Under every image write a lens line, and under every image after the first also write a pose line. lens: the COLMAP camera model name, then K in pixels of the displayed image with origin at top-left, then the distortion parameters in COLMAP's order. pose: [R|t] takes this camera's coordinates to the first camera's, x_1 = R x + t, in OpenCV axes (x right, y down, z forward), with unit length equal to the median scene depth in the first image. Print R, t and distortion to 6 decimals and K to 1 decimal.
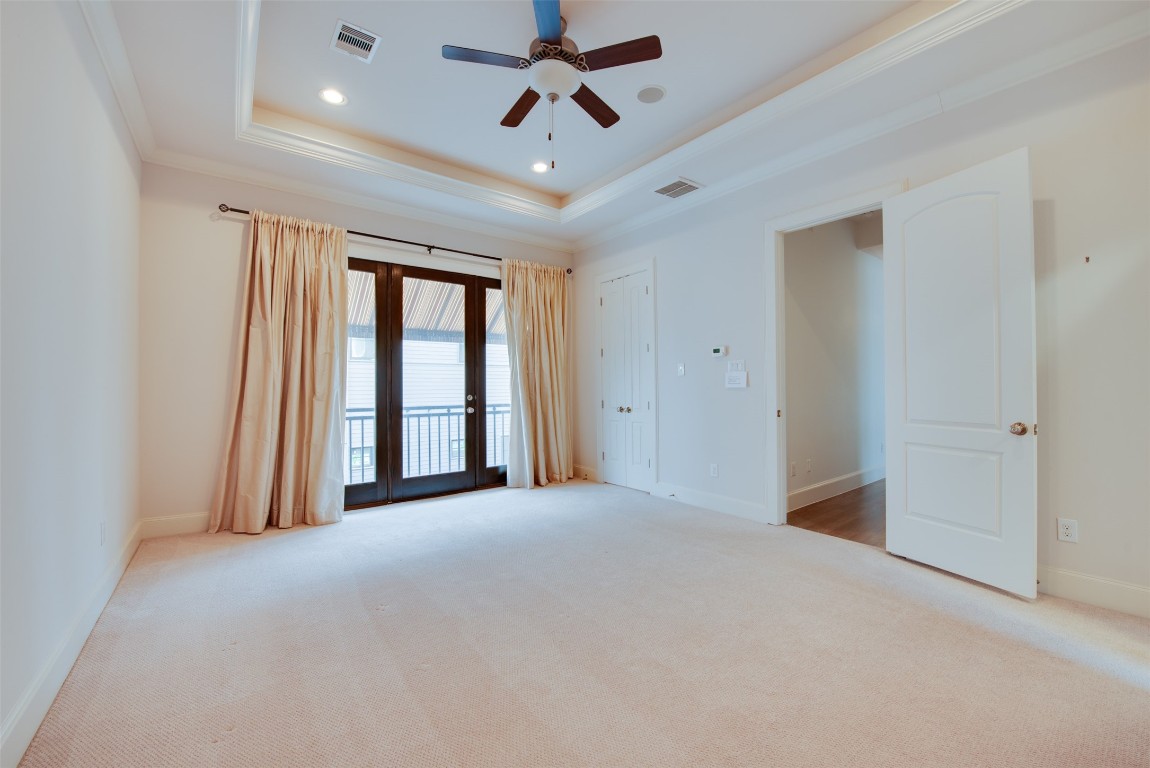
lens RADIAL K [[472.0, 0, 577.9], [0, 472.0, 390.3], [0, 0, 1]] dist [-0.013048, -0.000518]
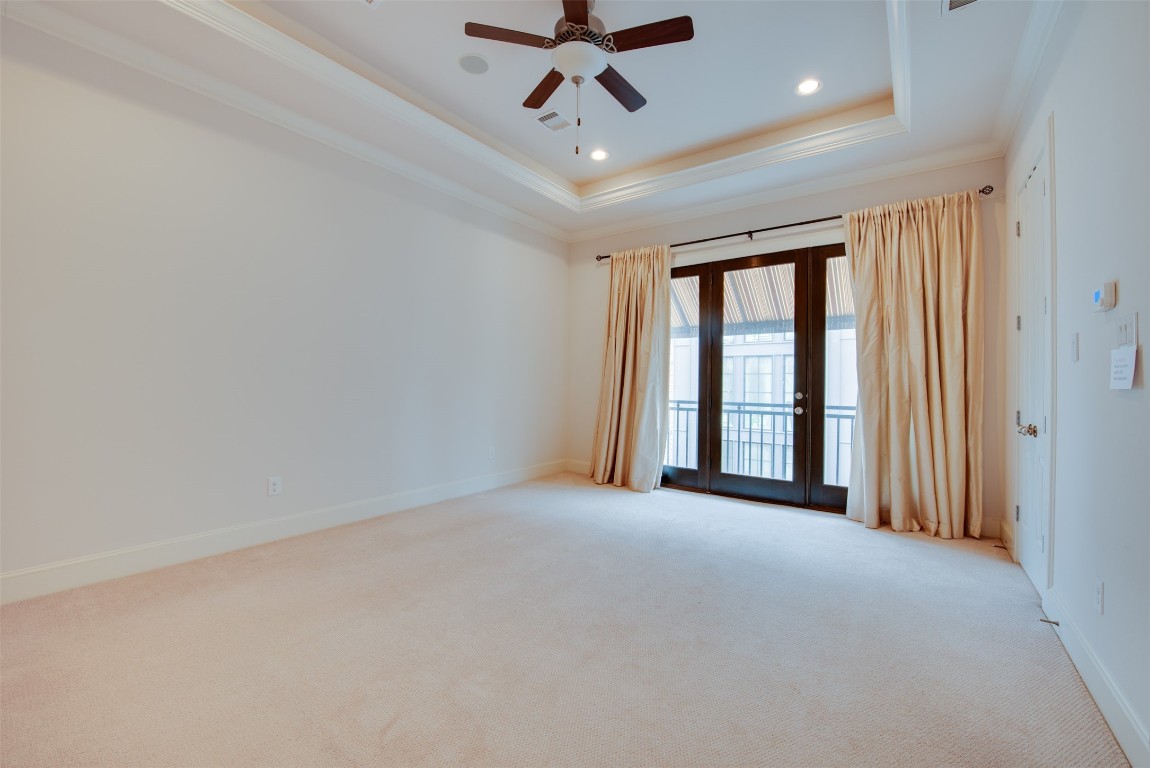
lens RADIAL K [[472.0, 0, 572.1], [0, 472.0, 390.5], [0, 0, 1]] dist [-0.013048, -0.000518]
pose [[0.254451, 0.026647, -0.966718, 0.496487], [-0.018813, 0.999568, 0.022600, -0.005369], [0.966903, 0.012436, 0.254842, 0.412914]]
